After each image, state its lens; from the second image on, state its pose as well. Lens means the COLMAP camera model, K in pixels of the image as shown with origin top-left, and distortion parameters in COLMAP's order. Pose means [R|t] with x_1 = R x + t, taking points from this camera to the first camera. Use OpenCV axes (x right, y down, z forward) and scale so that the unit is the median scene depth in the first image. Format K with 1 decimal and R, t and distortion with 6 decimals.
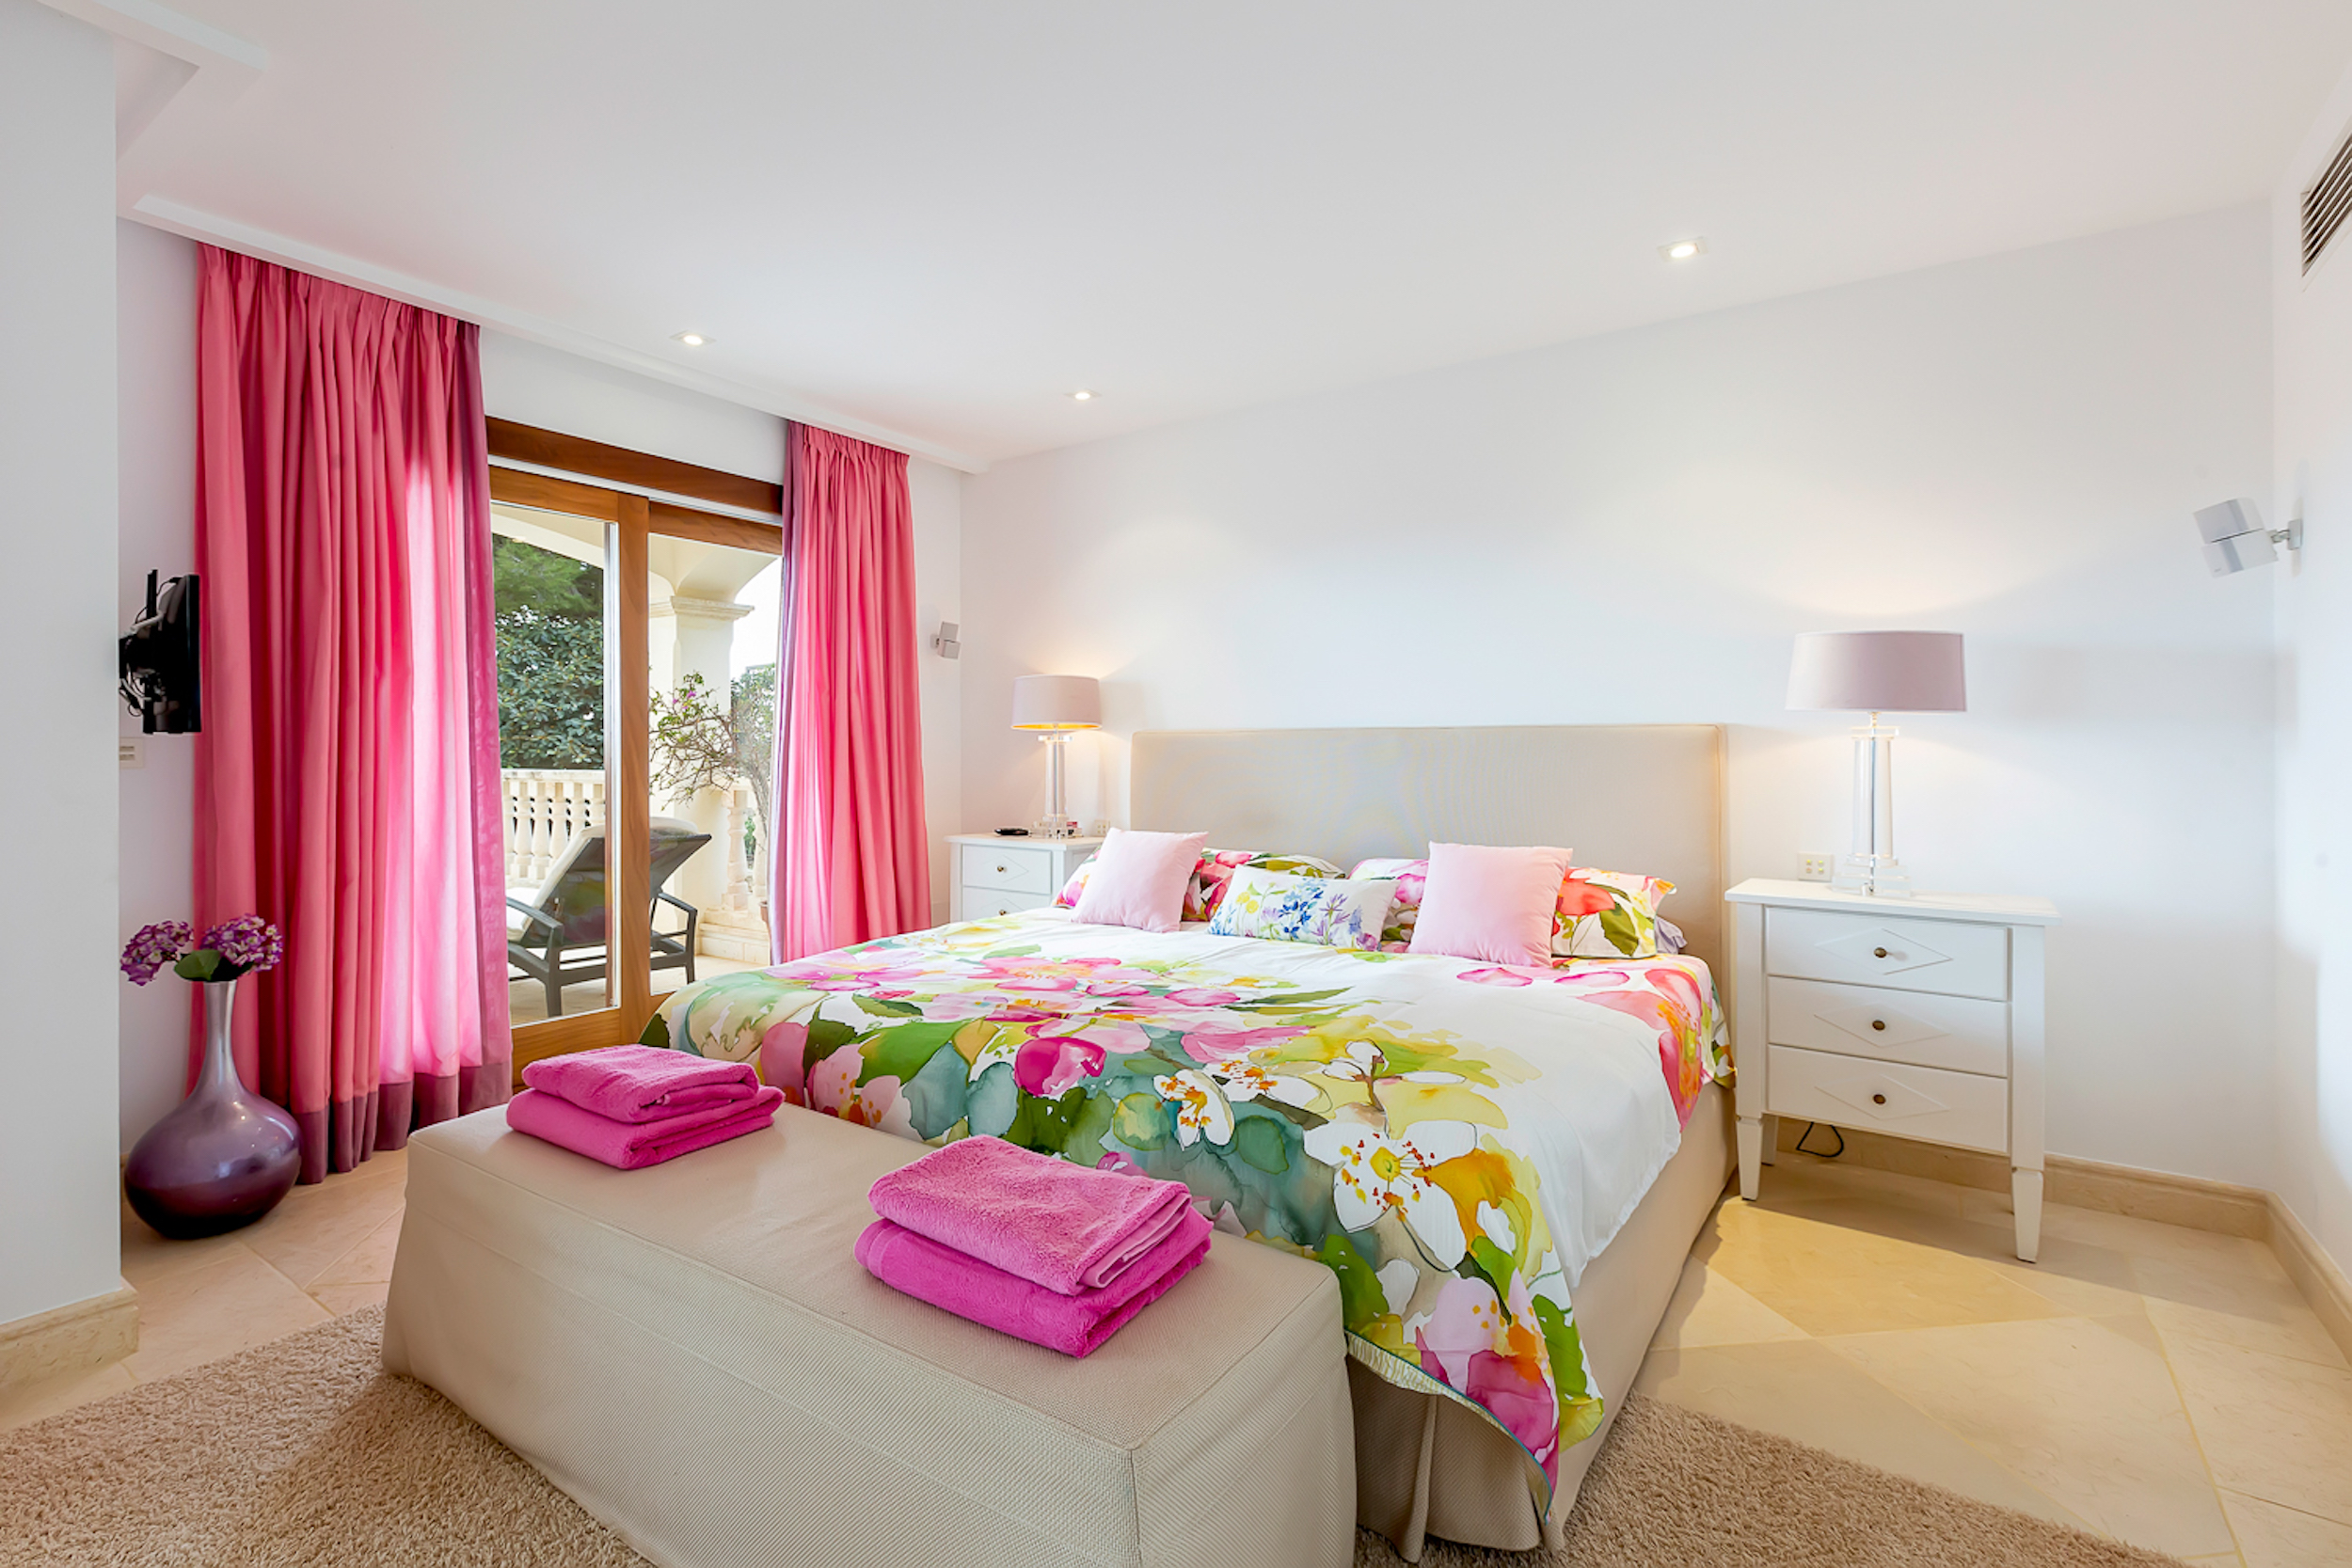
lens RADIAL K [[1074.9, 0, 1172.2], [0, 1074.9, 735.0], [0, 0, 1]] dist [0.000465, 0.000072]
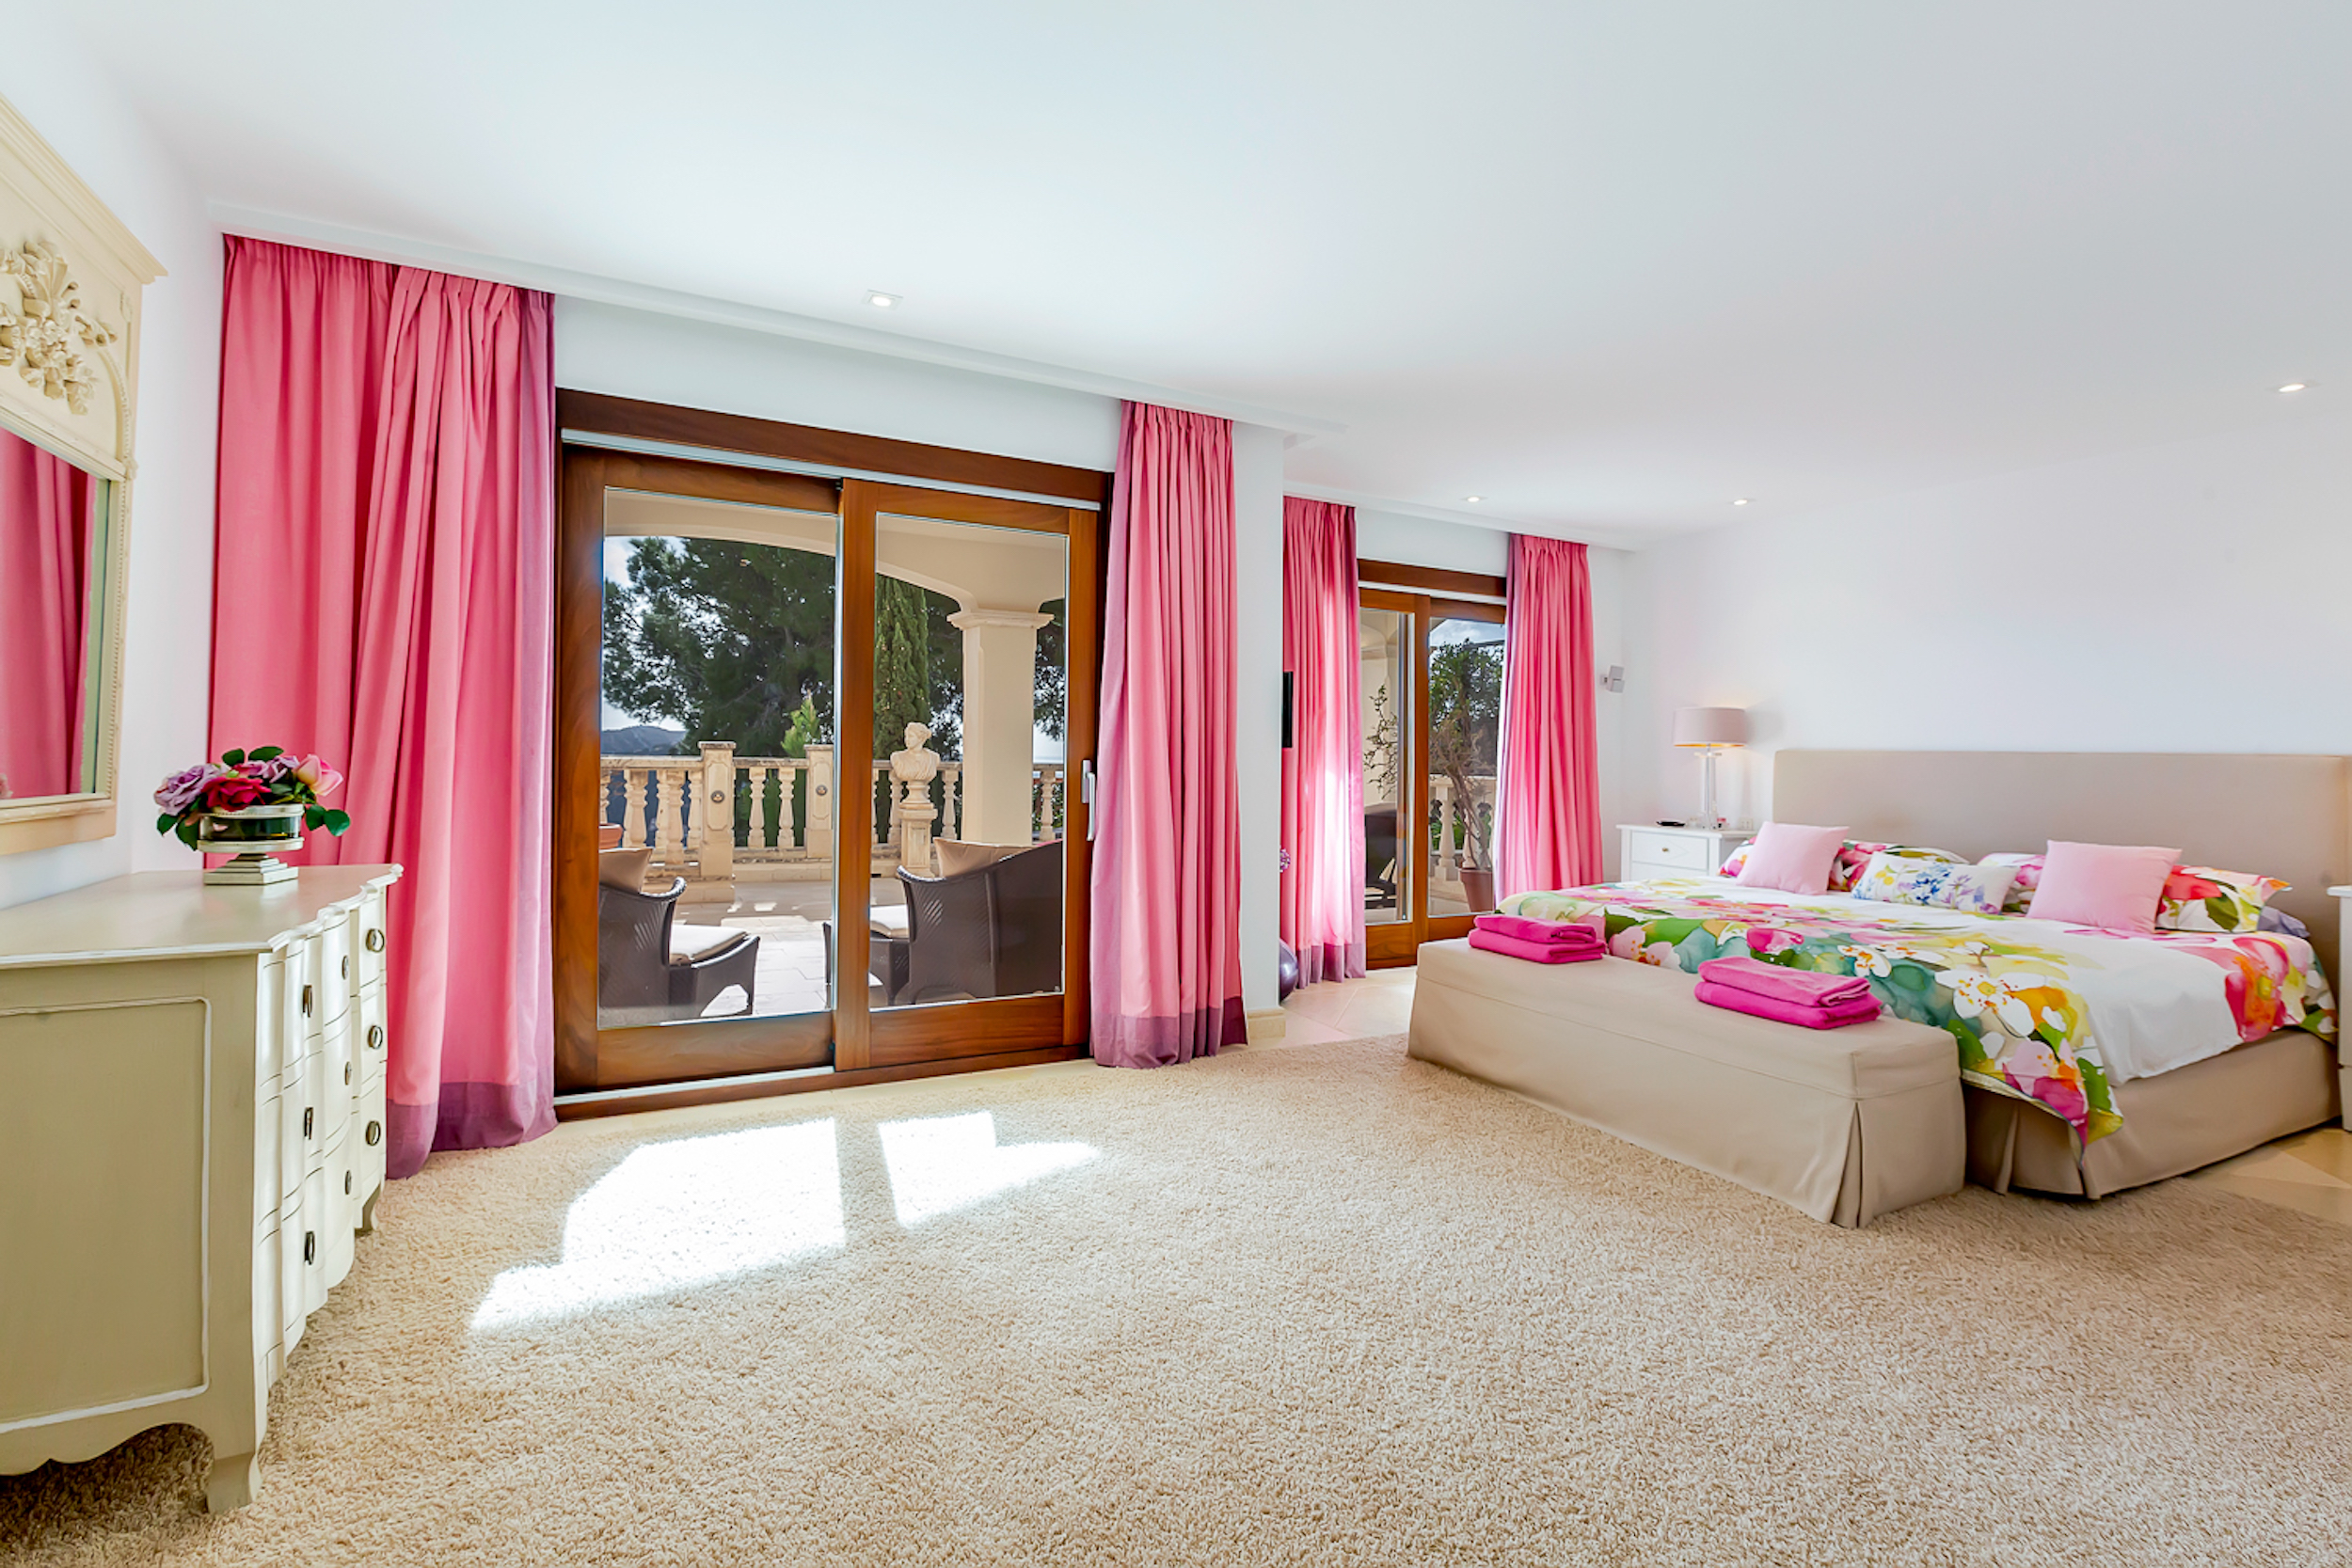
lens RADIAL K [[1134.9, 0, 1185.4], [0, 1134.9, 731.3], [0, 0, 1]] dist [0.020627, -0.008383]
pose [[0.898270, 0.009505, -0.439341, -0.104870], [-0.011754, 0.999928, -0.002399, -0.020777], [0.439287, 0.007319, 0.898317, -0.800386]]
